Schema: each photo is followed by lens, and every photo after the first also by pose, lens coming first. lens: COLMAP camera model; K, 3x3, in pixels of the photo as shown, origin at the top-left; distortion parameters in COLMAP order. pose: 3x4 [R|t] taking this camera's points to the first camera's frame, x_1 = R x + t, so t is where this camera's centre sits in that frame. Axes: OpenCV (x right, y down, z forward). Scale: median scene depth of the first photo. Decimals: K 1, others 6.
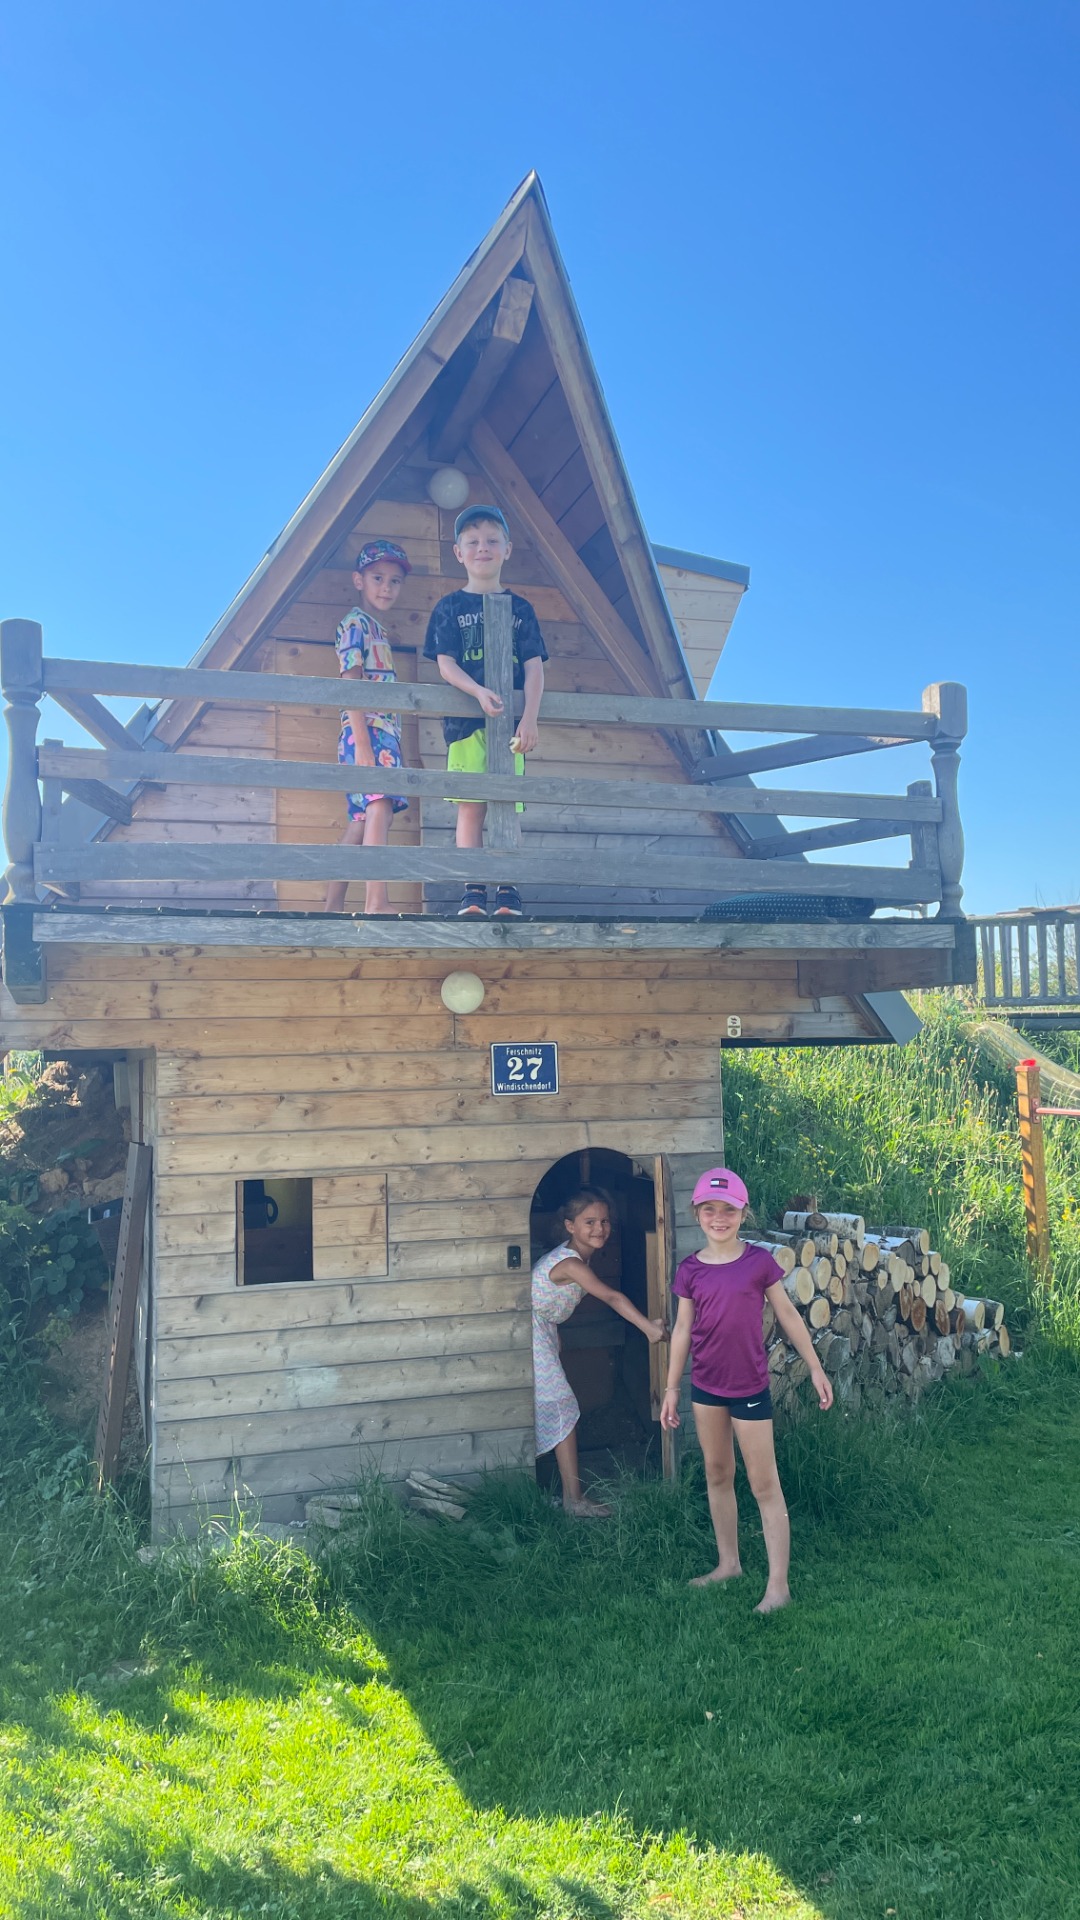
lens RADIAL K [[1460.4, 0, 549.0], [0, 1460.4, 933.3], [0, 0, 1]] dist [0.098614, -0.121124]
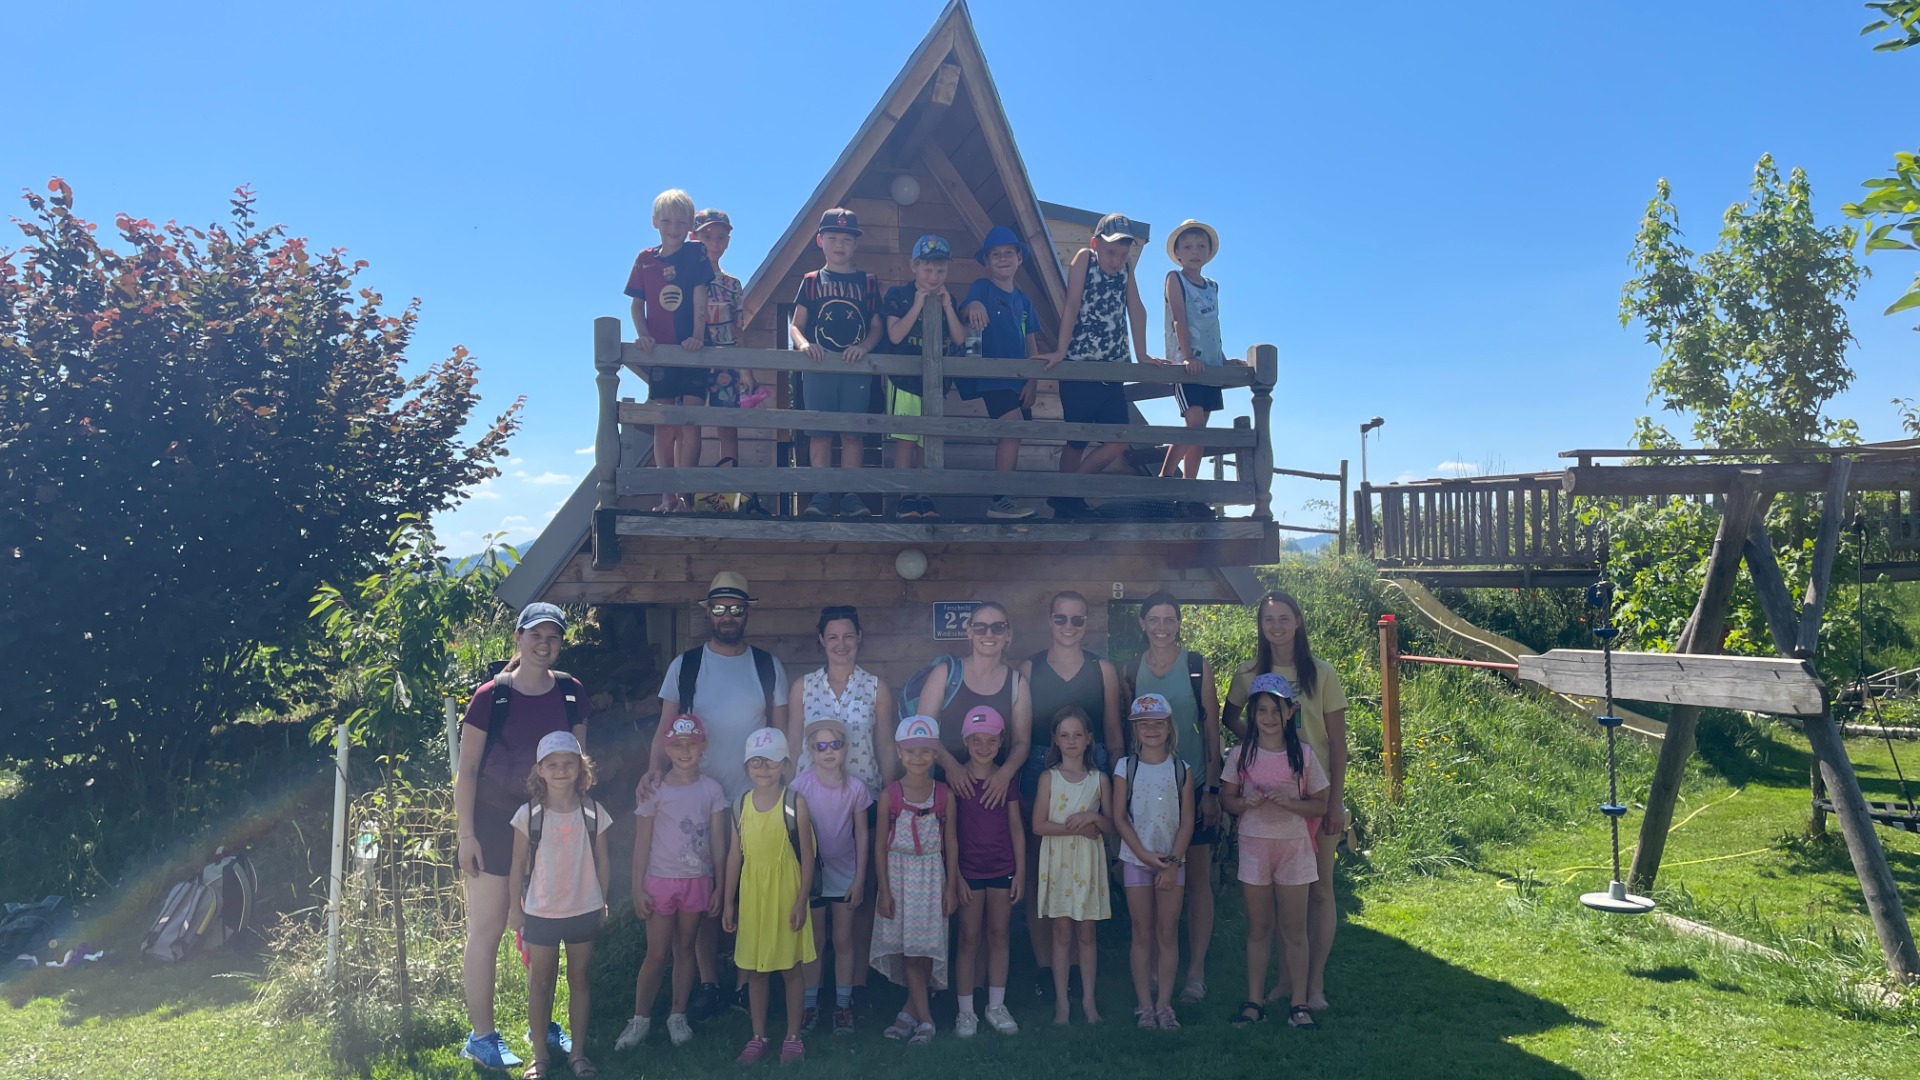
lens RADIAL K [[1460.4, 0, 963.6], [0, 1460.4, 500.1], [0, 0, 1]] dist [0.098614, -0.121124]
pose [[0.998372, 0.008778, -0.056356, 0.069233], [-0.007696, 0.999782, 0.019394, -0.048807], [0.056514, -0.018929, 0.998222, -0.374122]]
